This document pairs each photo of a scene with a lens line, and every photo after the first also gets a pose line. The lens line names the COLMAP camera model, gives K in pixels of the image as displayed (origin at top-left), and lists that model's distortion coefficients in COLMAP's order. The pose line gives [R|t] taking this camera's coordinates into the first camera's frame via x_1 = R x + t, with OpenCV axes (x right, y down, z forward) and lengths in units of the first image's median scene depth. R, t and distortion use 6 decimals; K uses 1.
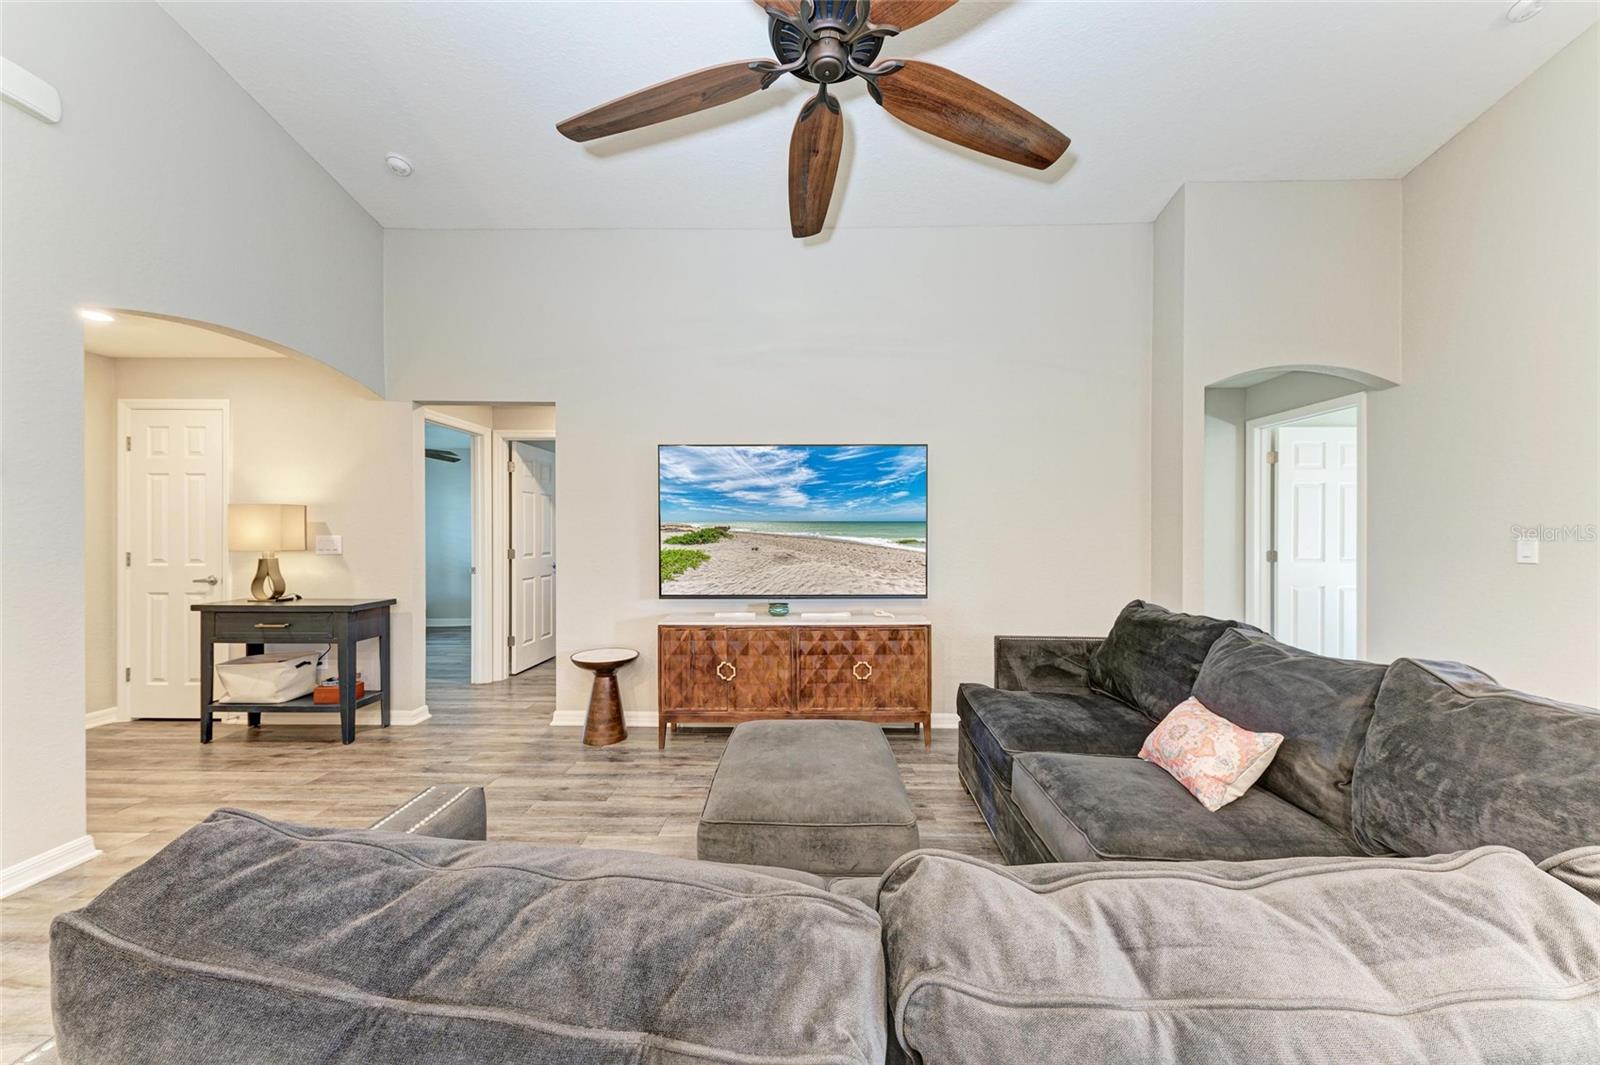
lens RADIAL K [[573.8, 0, 797.7], [0, 573.8, 535.3], [0, 0, 1]] dist [0.017075, -0.006077]
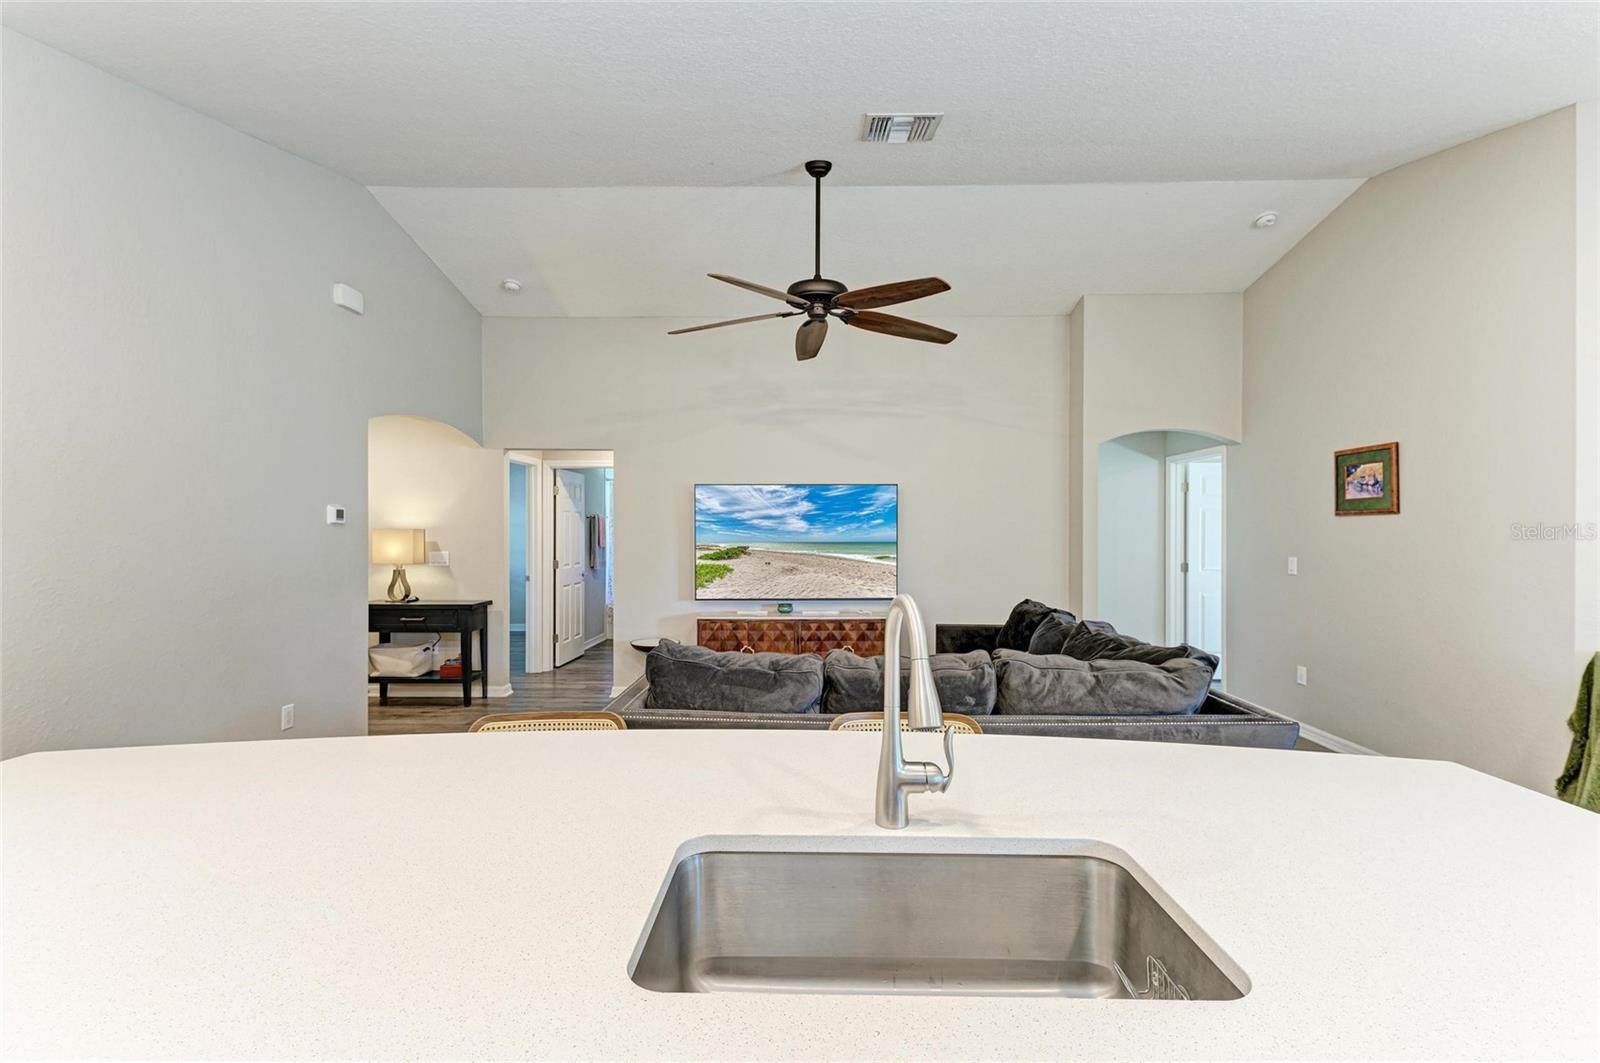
lens RADIAL K [[707.8, 0, 802.2], [0, 707.8, 532.4], [0, 0, 1]] dist [0.016163, -0.000034]
pose [[0.999981, 0.001427, 0.005925, -0.004639], [-0.001402, 0.999990, -0.004330, -0.039396], [-0.005931, 0.004322, 0.999973, -0.636955]]
